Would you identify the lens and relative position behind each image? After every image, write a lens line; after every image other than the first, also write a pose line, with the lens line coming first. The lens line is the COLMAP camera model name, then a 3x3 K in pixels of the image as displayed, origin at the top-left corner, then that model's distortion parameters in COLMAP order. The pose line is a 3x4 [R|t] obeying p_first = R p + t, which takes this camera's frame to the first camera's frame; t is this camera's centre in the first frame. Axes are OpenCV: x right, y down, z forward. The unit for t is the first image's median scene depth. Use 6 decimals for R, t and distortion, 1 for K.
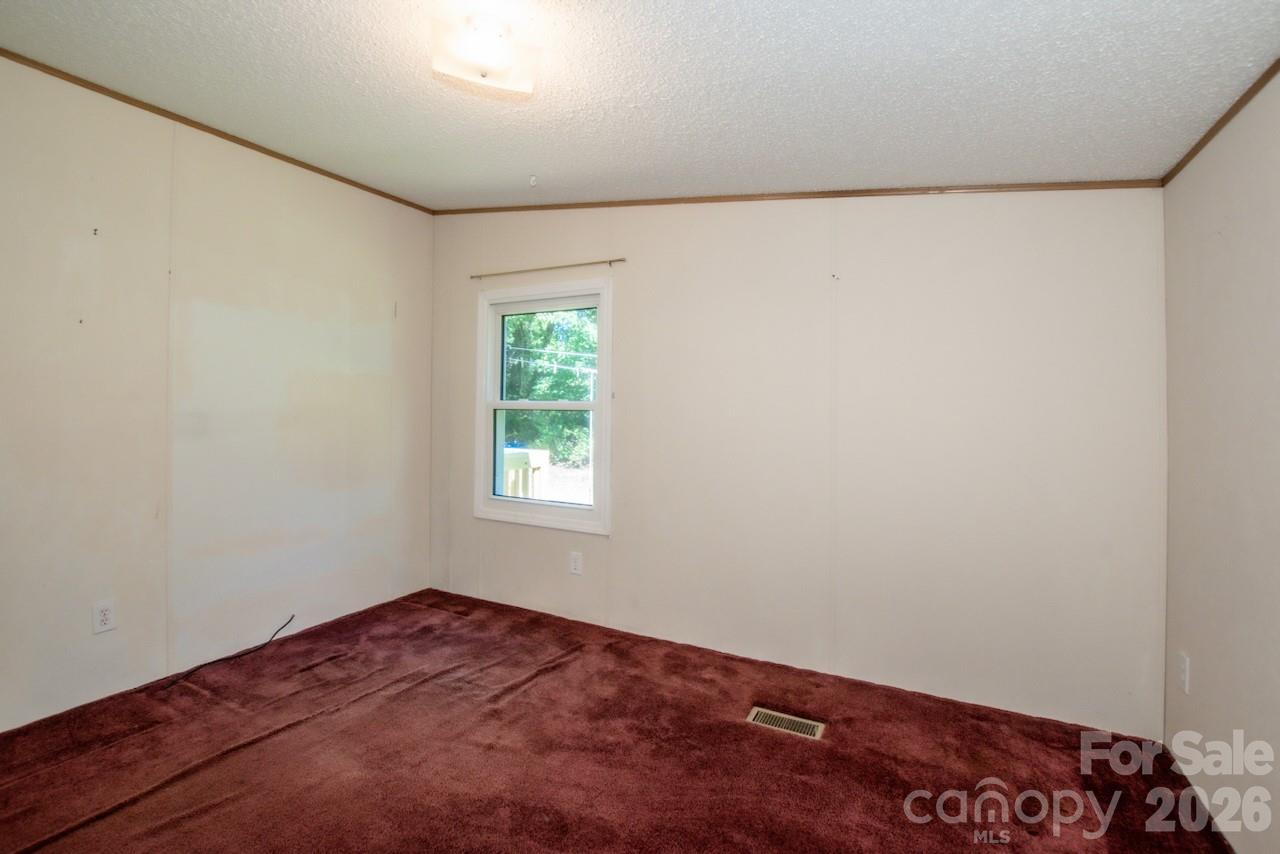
lens RADIAL K [[582.2, 0, 639.8], [0, 582.2, 418.1], [0, 0, 1]] dist [-0.029741, 0.000163]
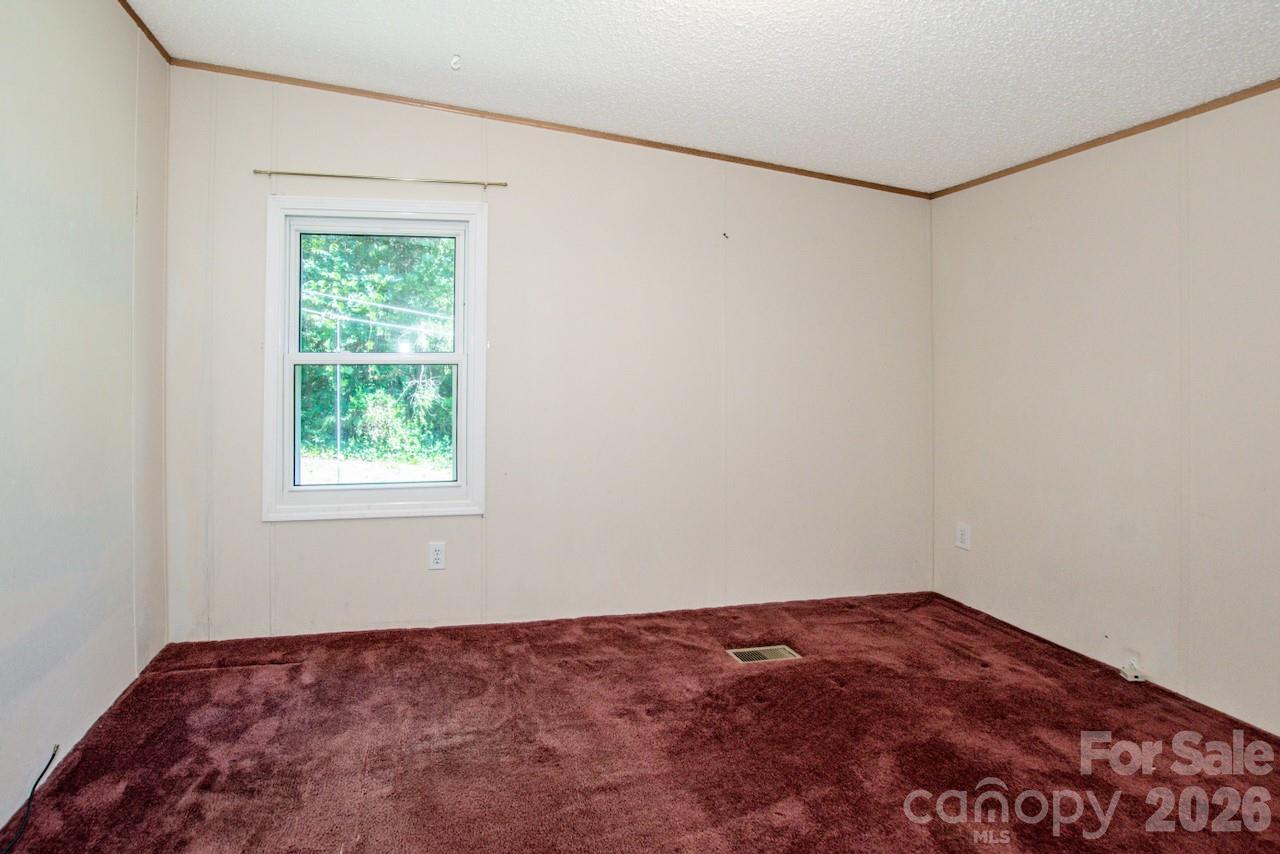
lens RADIAL K [[592.4, 0, 640.1], [0, 592.4, 380.5], [0, 0, 1]] dist [-0.029259, 0.000171]
pose [[0.790290, -0.025274, 0.612211, -0.425578], [0.024671, 0.999651, 0.009421, 0.009466], [-0.612235, 0.007659, 0.790638, 0.212397]]
